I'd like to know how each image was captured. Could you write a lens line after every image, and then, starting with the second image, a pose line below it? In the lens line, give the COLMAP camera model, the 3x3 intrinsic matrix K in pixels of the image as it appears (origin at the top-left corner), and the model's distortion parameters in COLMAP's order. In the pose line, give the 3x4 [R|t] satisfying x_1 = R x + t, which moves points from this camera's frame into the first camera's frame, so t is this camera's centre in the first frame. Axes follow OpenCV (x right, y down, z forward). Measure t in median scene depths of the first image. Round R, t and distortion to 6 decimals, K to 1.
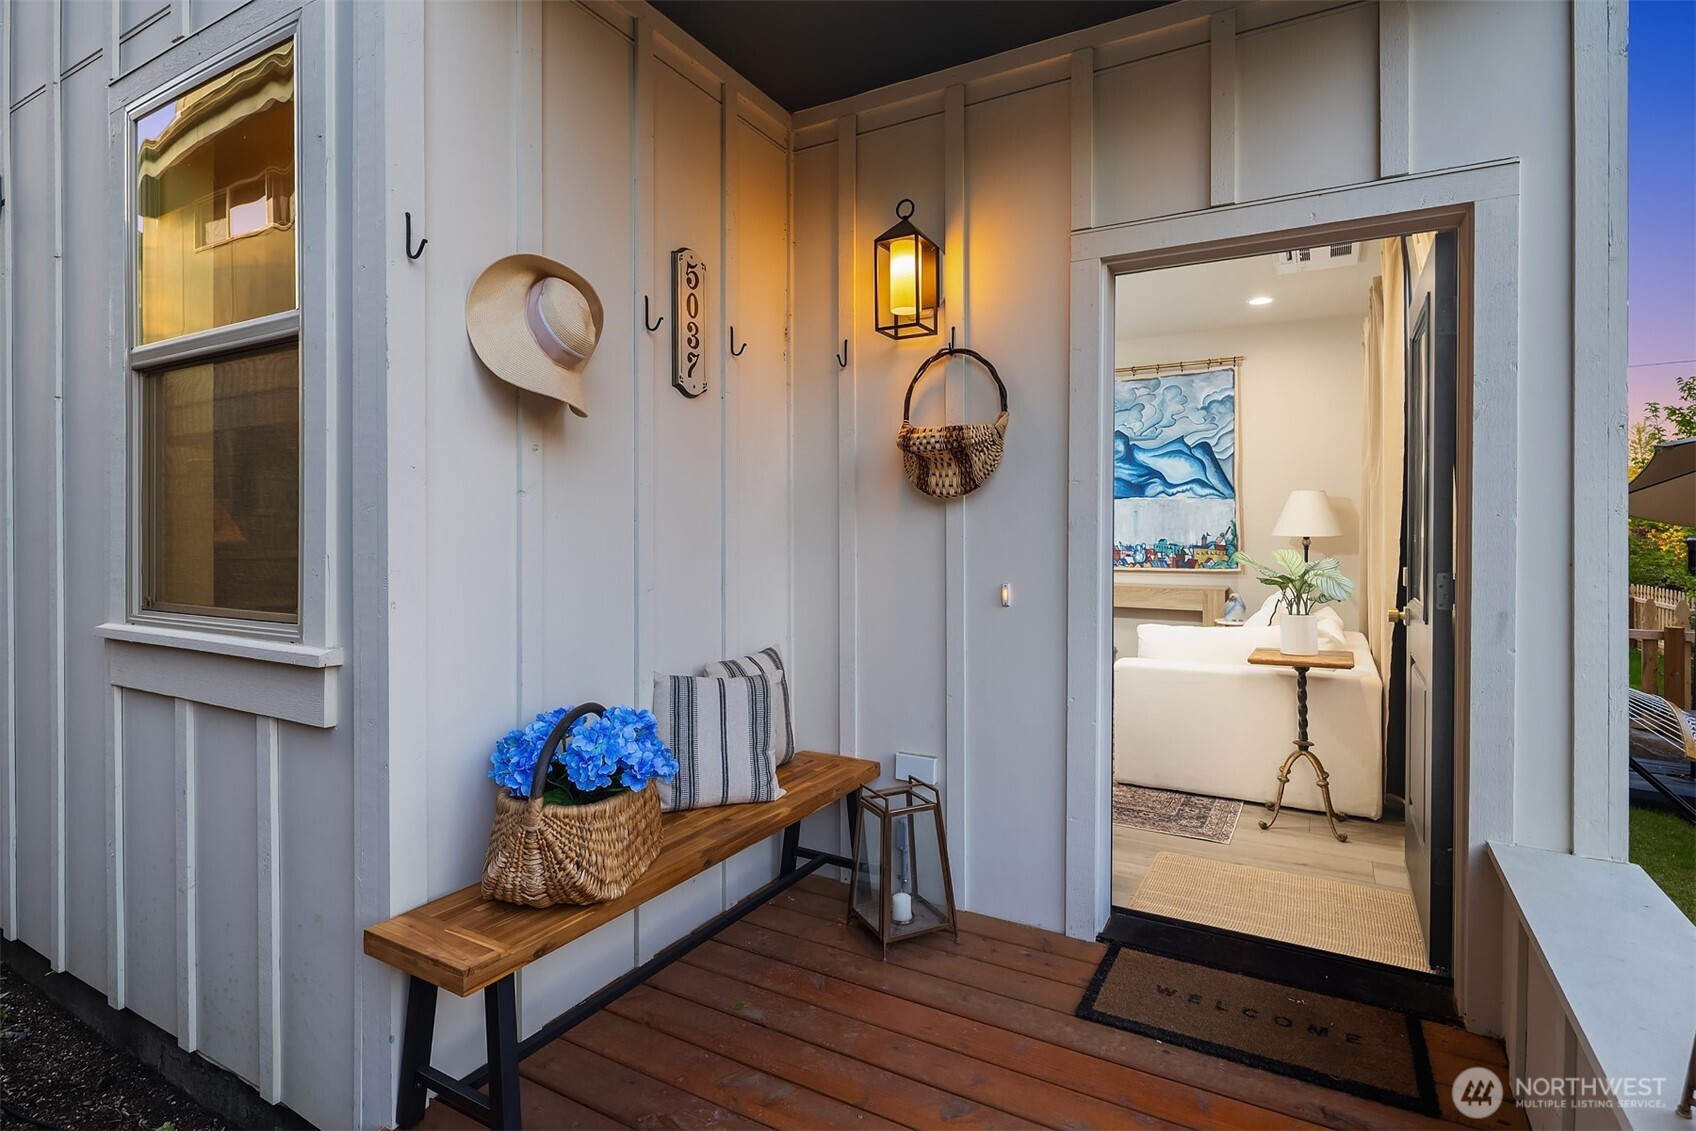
lens RADIAL K [[848.6, 0, 858.2], [0, 848.6, 540.7], [0, 0, 1]] dist [-0.004217, -0.000934]
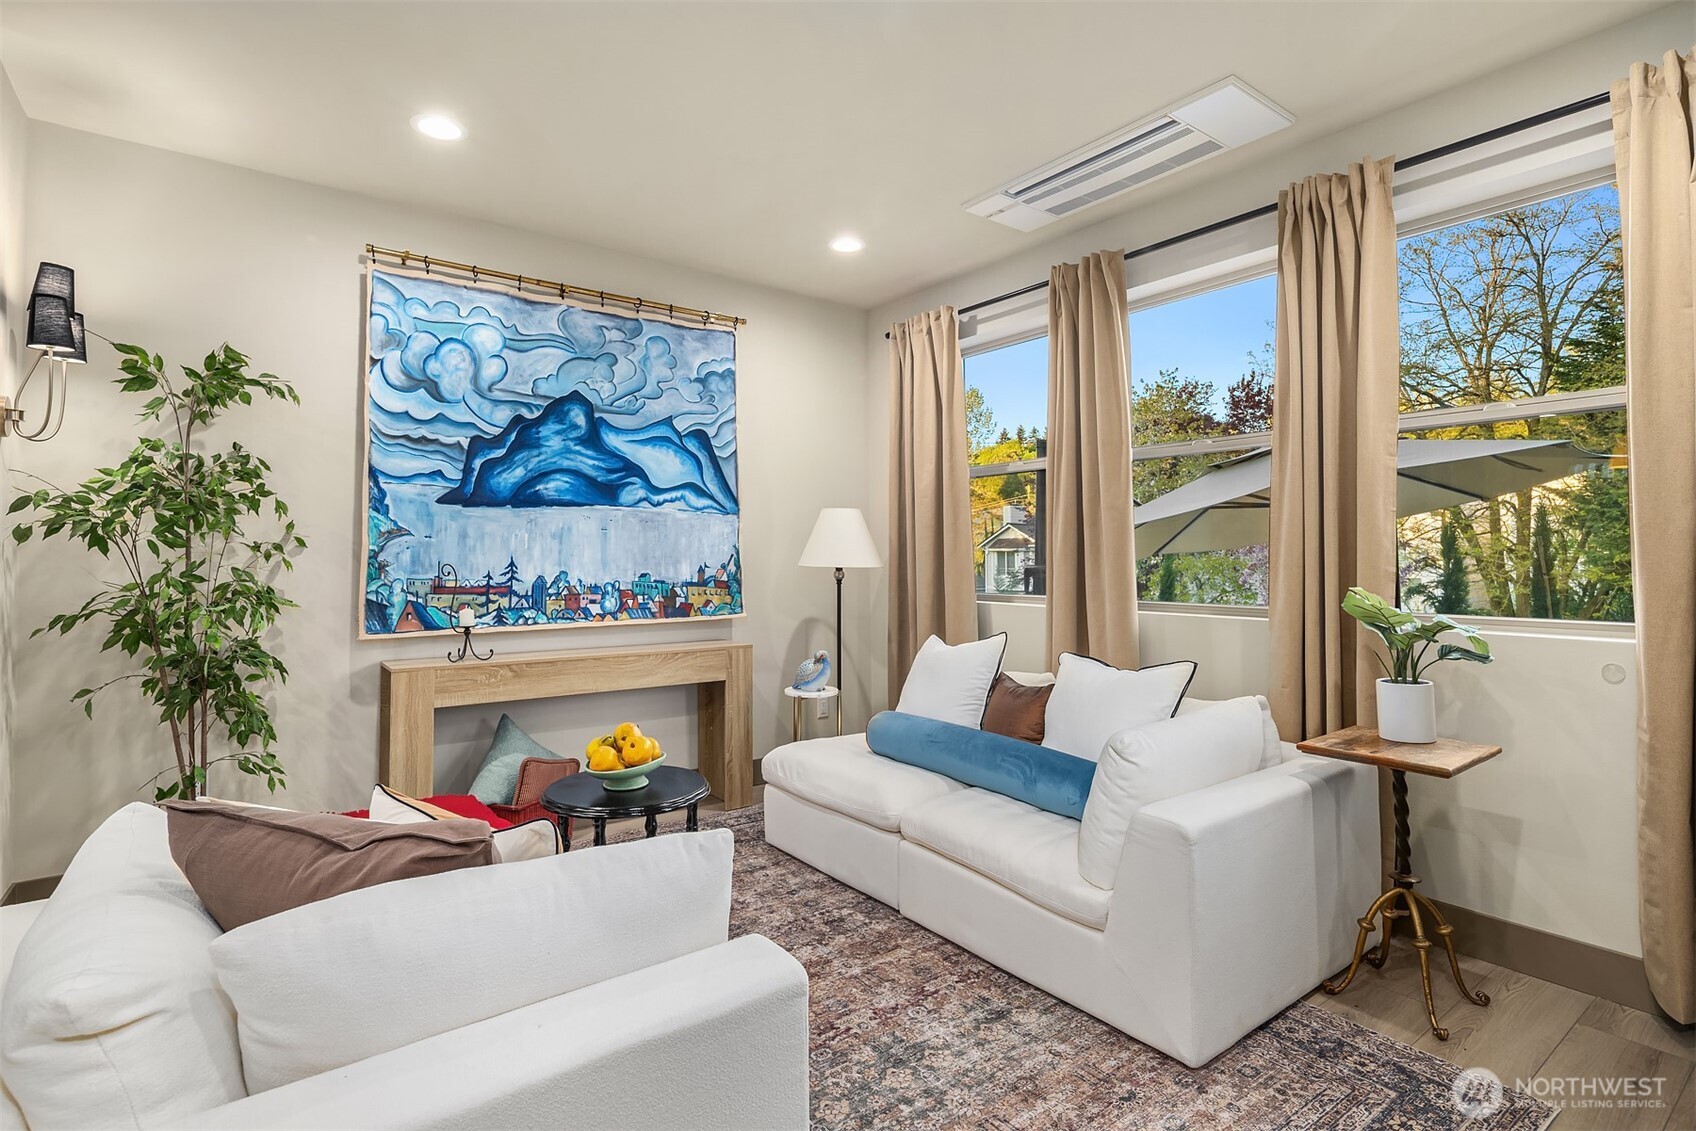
lens RADIAL K [[834.4, 0, 847.8], [0, 834.4, 524.0], [0, 0, 1]] dist [-0.000372, -0.000985]
pose [[0.397746, 0.033102, 0.916898, -0.155821], [0.004611, 0.999264, -0.038075, -0.014614], [-0.917484, 0.019372, 0.397301, 0.622900]]
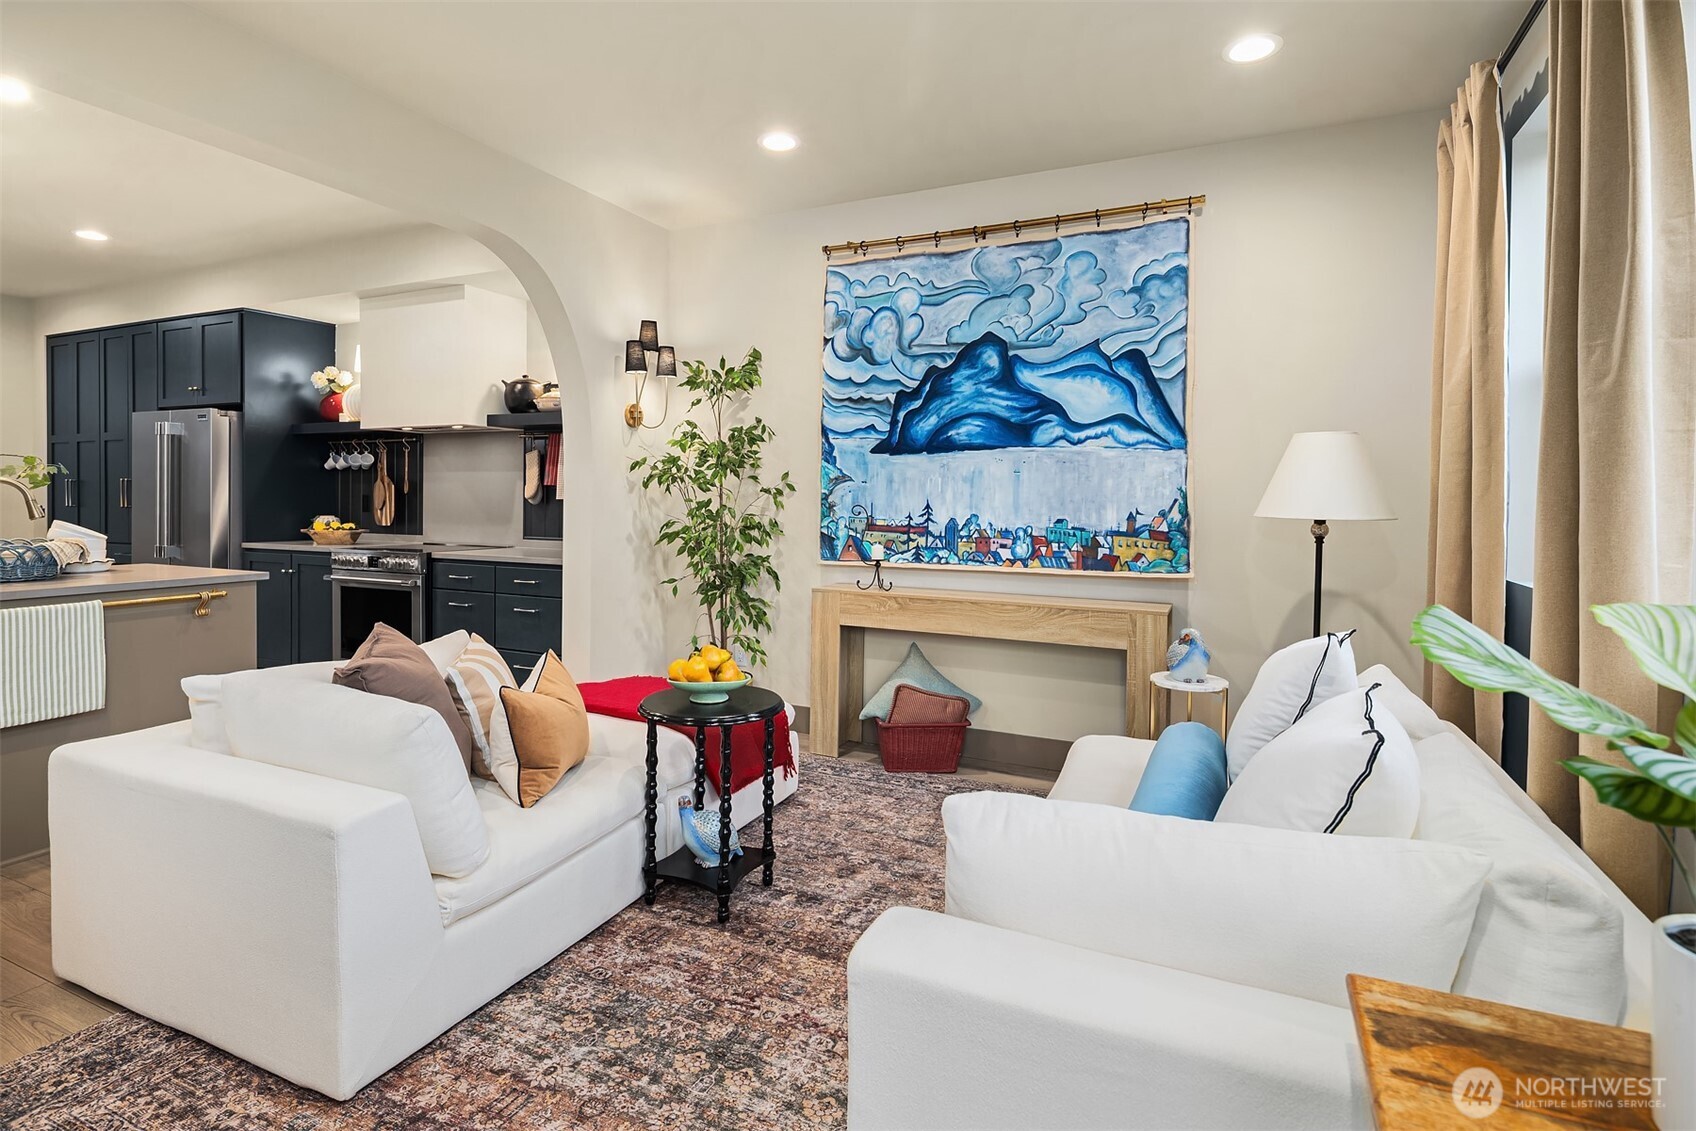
lens RADIAL K [[834.4, 0, 847.8], [0, 834.4, 524.0], [0, 0, 1]] dist [-0.000372, -0.000985]
pose [[0.997551, 0.009515, 0.069299, 0.177821], [-0.010767, 0.999785, 0.017705, -0.007260], [-0.069116, -0.018407, 0.997439, 0.450624]]
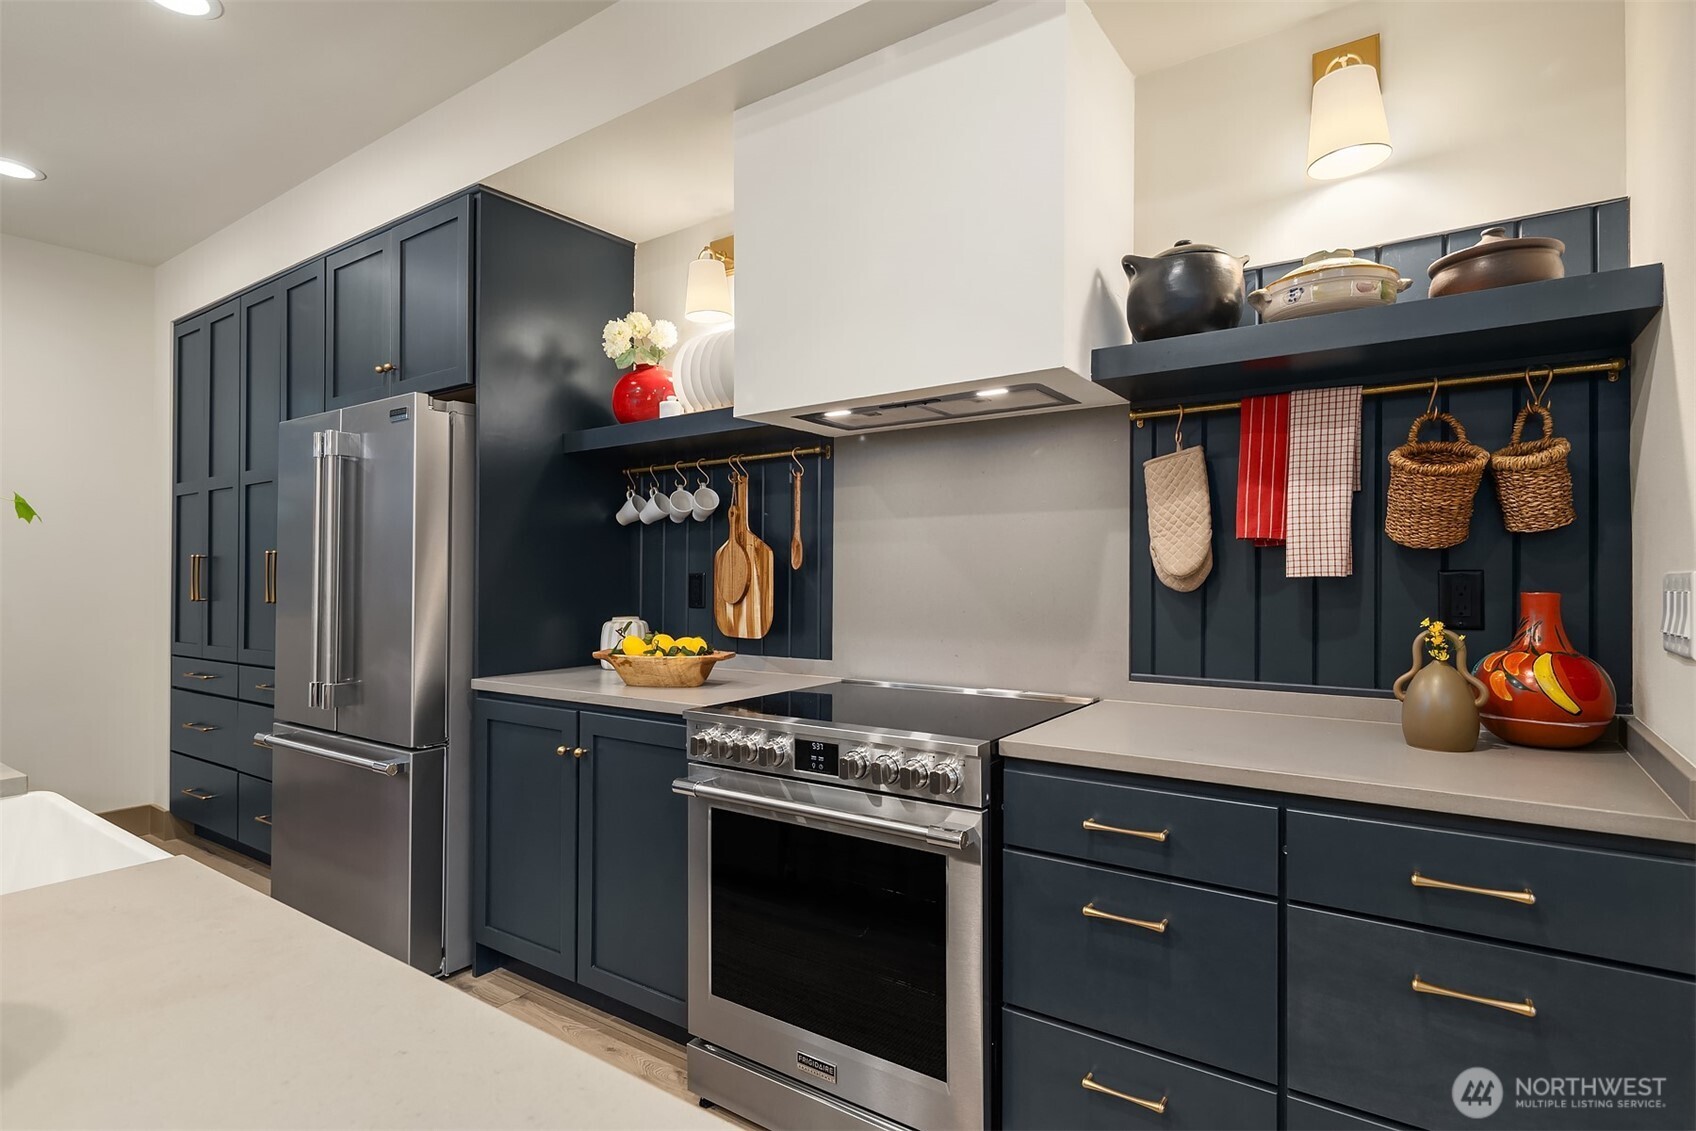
lens RADIAL K [[839.0, 0, 848.0], [0, 839.0, 565.5], [0, 0, 1]] dist [-0.000448, -0.000074]
pose [[0.994395, -0.005394, -0.105589, -0.155632], [0.003217, 0.999779, -0.020777, -0.011988], [0.105678, 0.020321, 0.994193, 0.956730]]
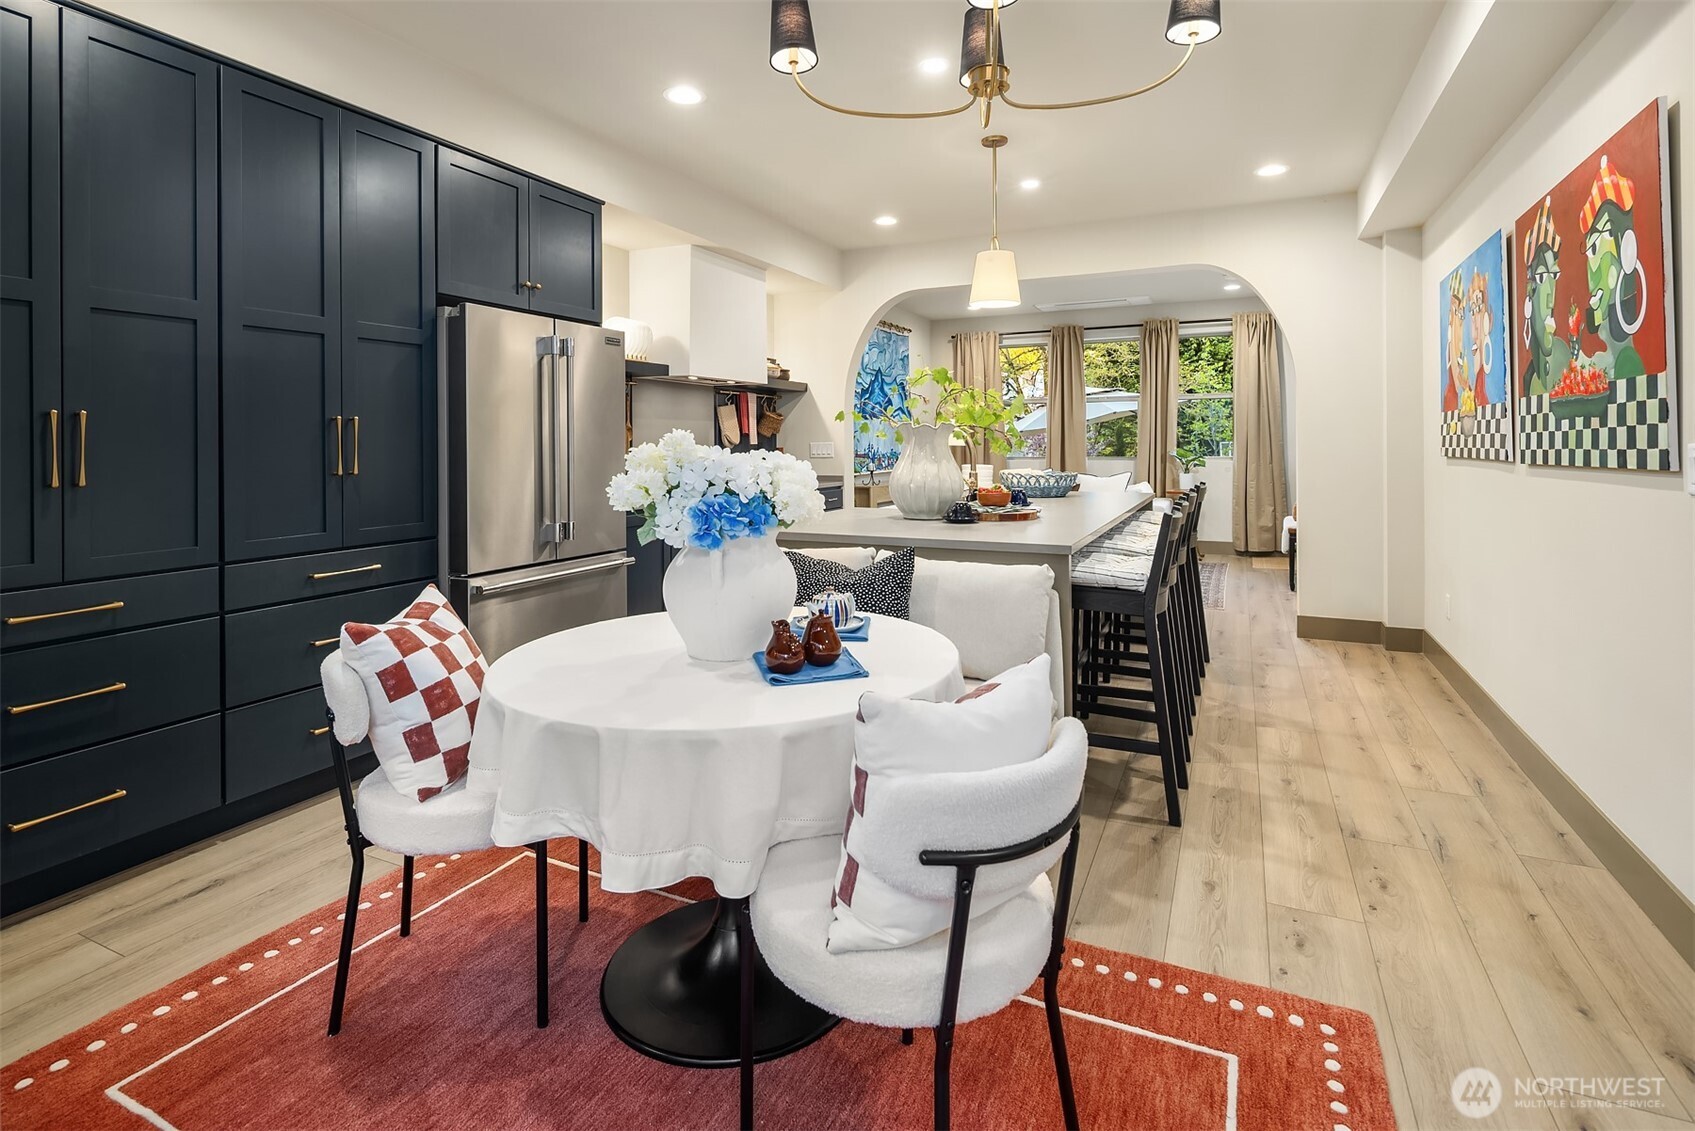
lens RADIAL K [[835.4, 0, 823.3], [0, 835.4, 441.6], [0, 0, 1]] dist [0.000648, 0.000047]
pose [[-0.047524, -0.000518, 0.998870, -1.051213], [0.011157, 0.999937, 0.001050, -0.016062], [-0.998808, 0.011194, -0.047516, 1.208524]]
